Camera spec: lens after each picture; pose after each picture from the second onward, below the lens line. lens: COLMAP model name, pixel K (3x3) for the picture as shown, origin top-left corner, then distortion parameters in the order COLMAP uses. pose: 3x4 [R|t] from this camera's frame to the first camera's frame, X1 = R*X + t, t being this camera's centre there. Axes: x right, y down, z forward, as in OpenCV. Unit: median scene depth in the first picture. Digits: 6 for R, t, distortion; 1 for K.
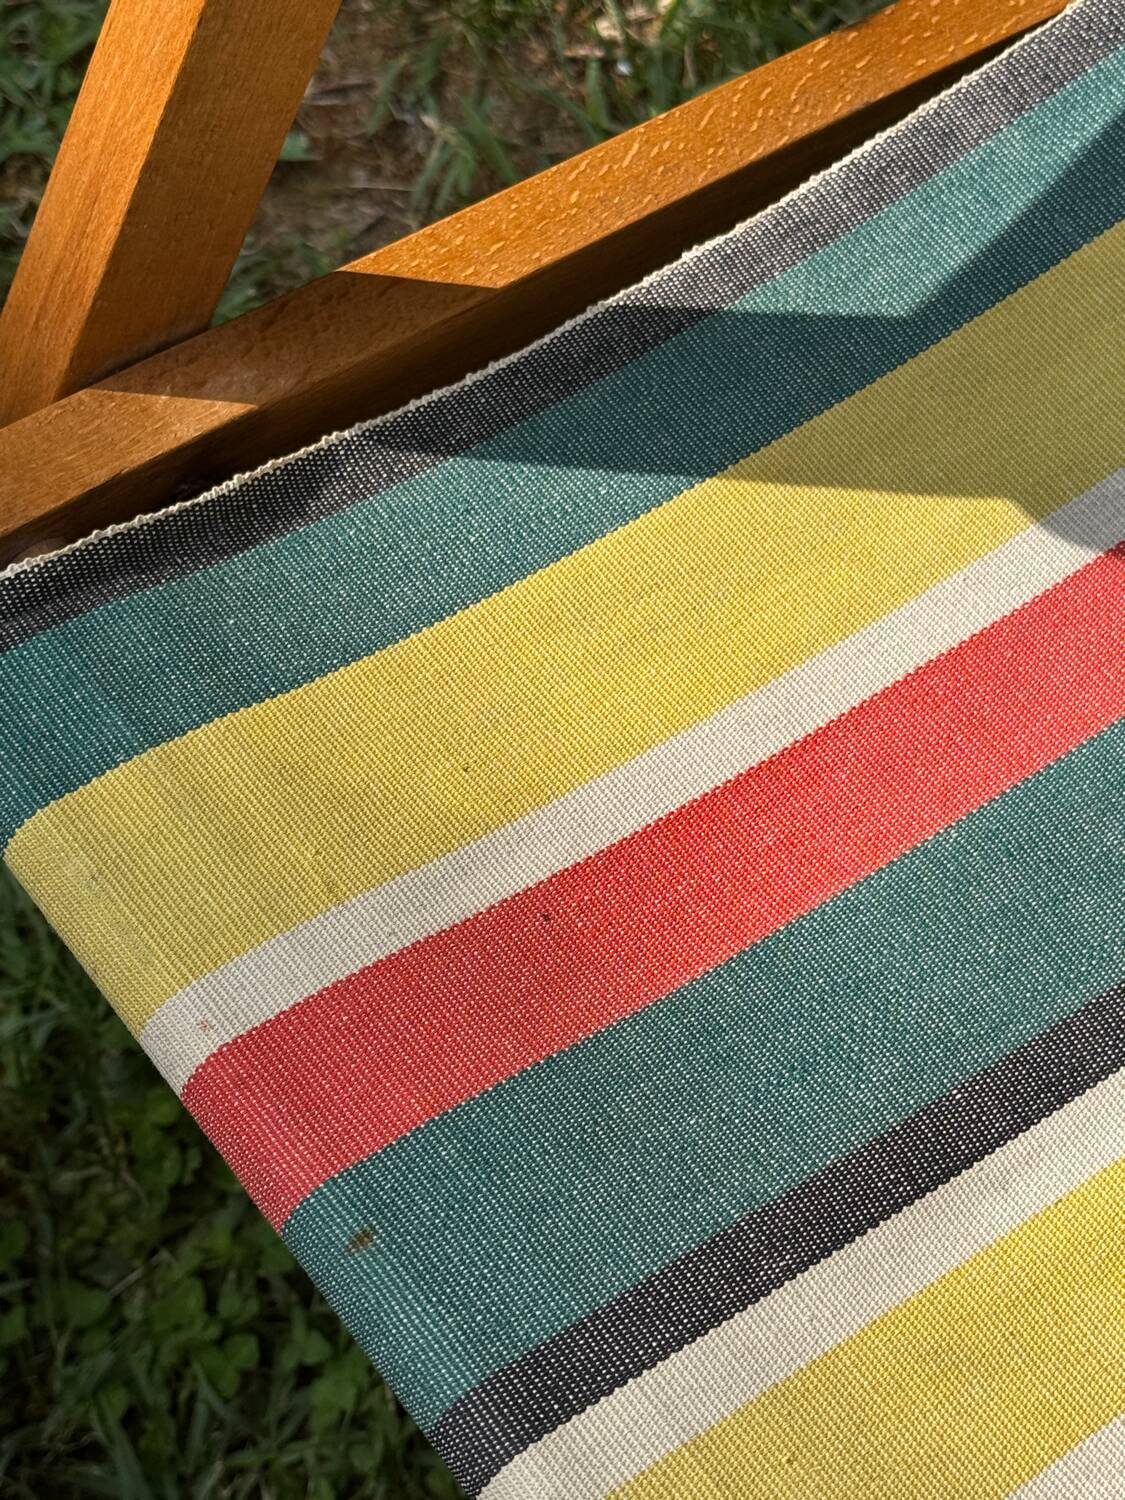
lens RADIAL K [[2777.8, 0, 561.2], [0, 2777.8, 758.1], [0, 0, 1]] dist [0.181666, 0.000000]
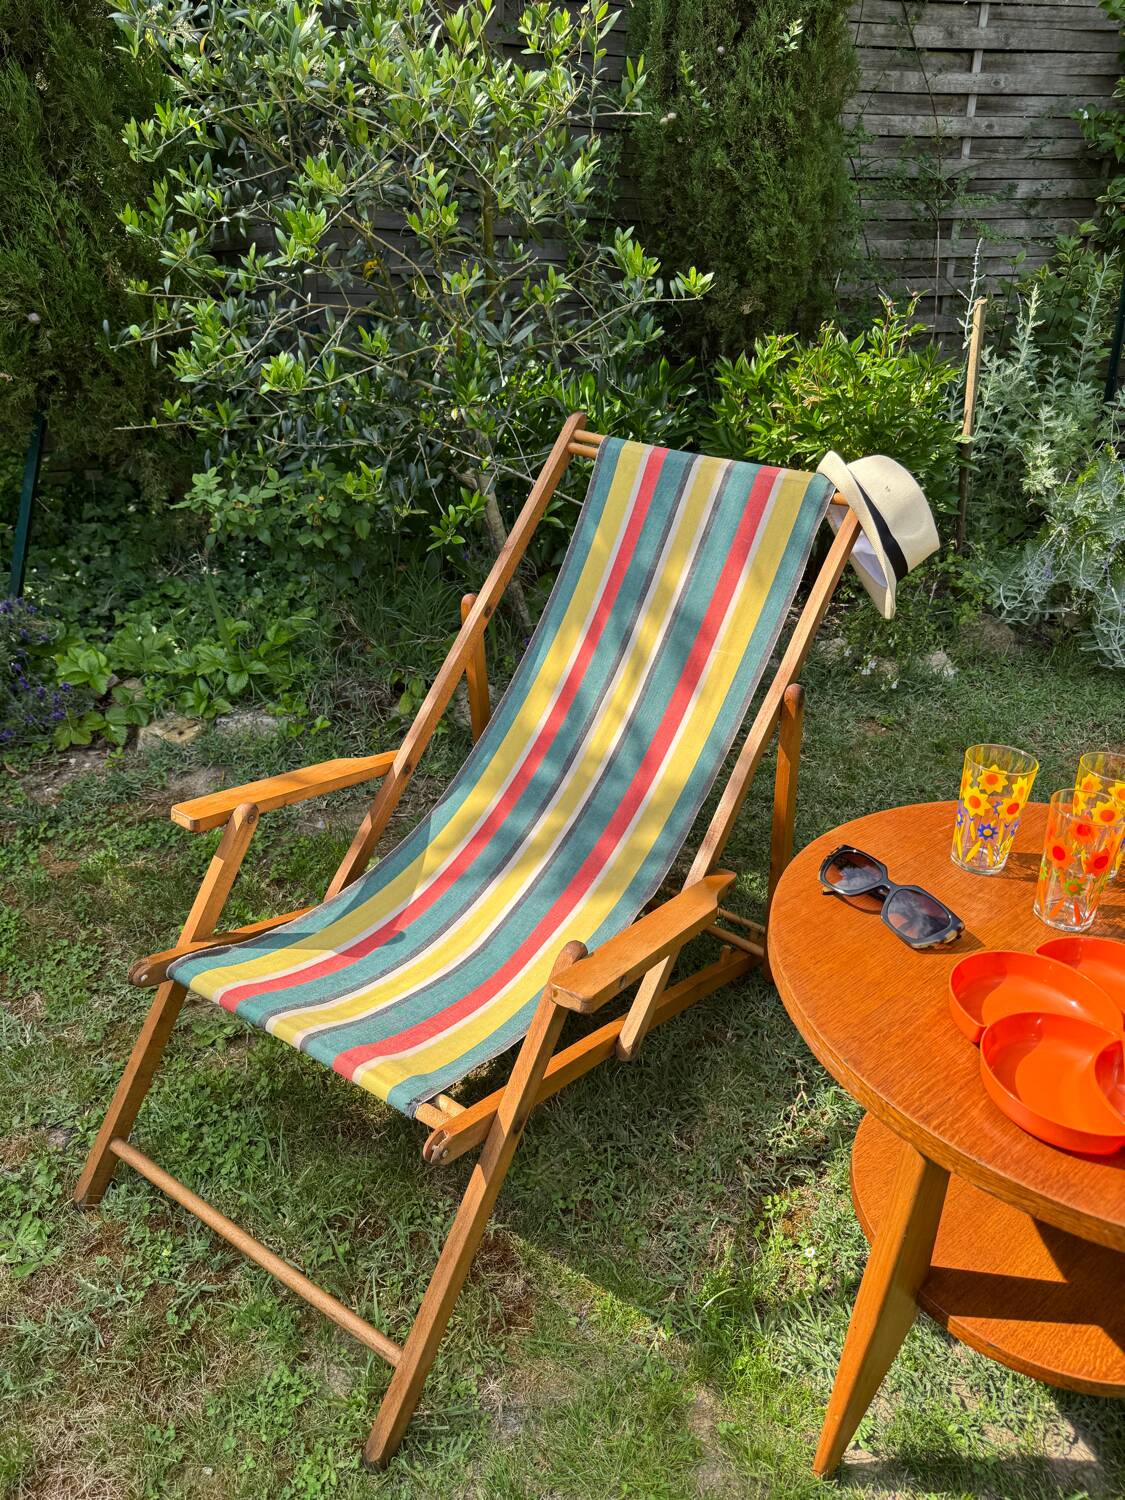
lens RADIAL K [[1046.5, 0, 565.1], [0, 1046.5, 761.4], [0, 0, 1]] dist [0.037945, -0.052104]
pose [[0.938944, -0.040423, 0.341687, -0.174710], [0.252948, 0.754294, -0.605854, 1.379244], [-0.233242, 0.655292, 0.718464, -1.459072]]
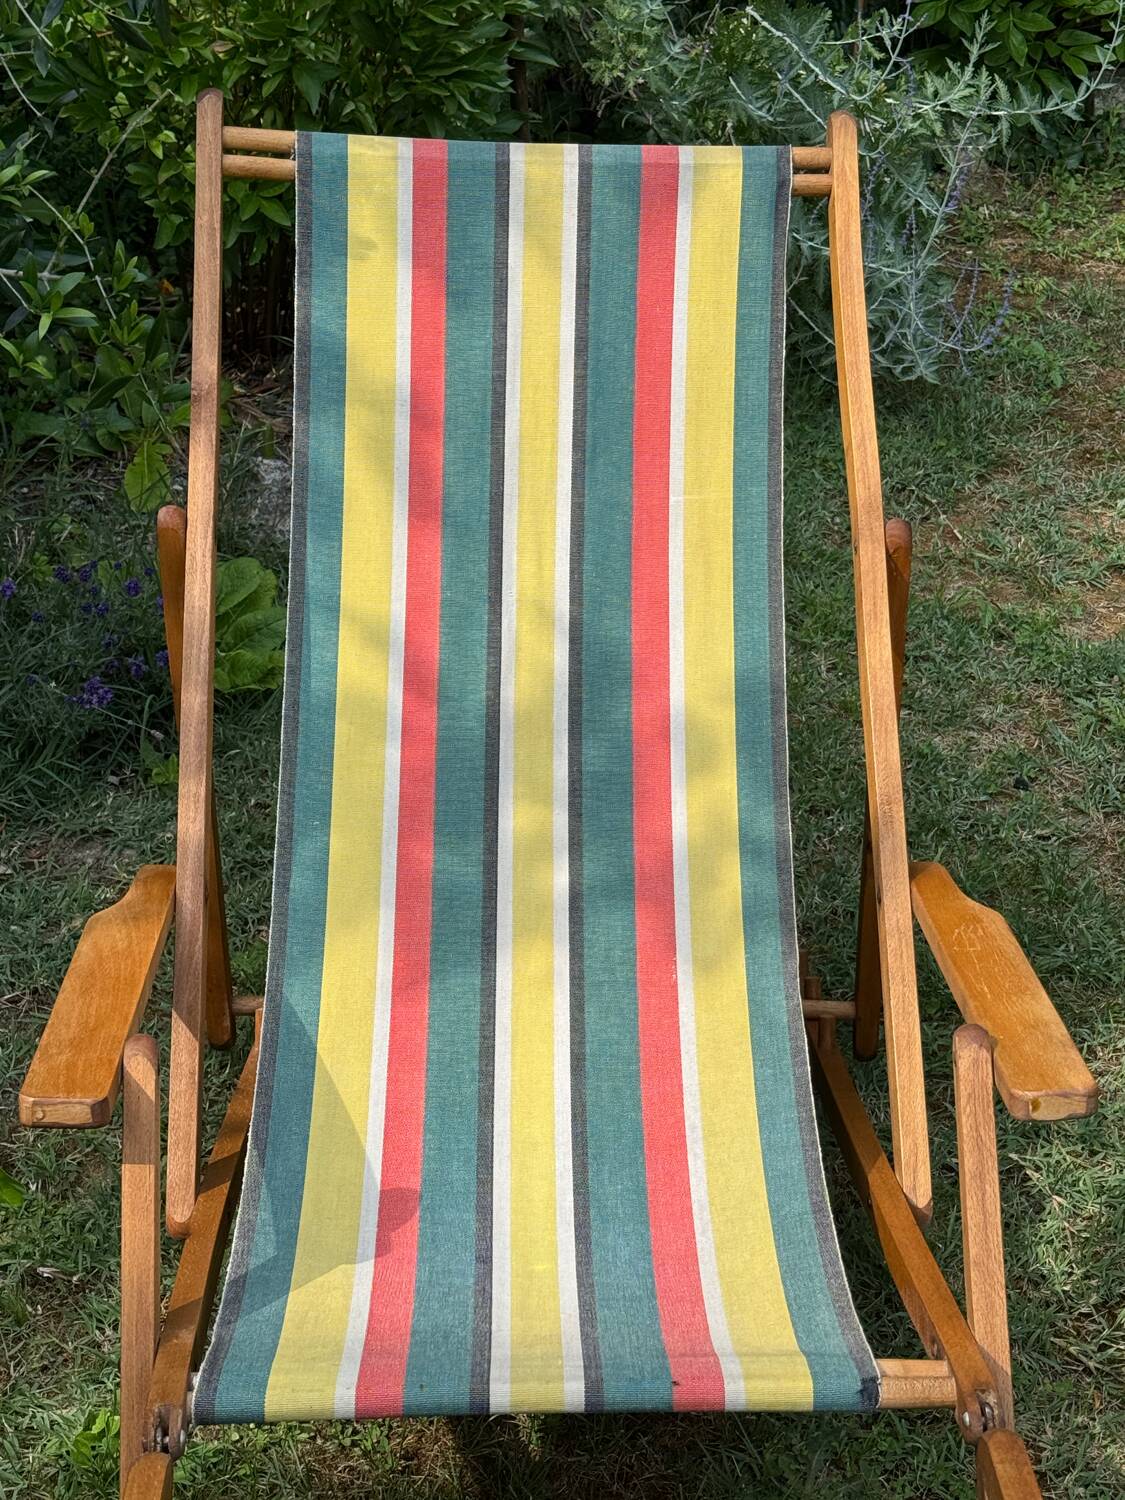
lens RADIAL K [[2475.6, 0, 577.3], [0, 2475.6, 777.6], [0, 0, 1]] dist [0.156752, 0.000000]
pose [[0.566173, -0.288185, 0.772268, -1.990992], [0.729566, 0.611251, -0.306768, 0.732287], [-0.383643, 0.737104, 0.556324, -1.370294]]
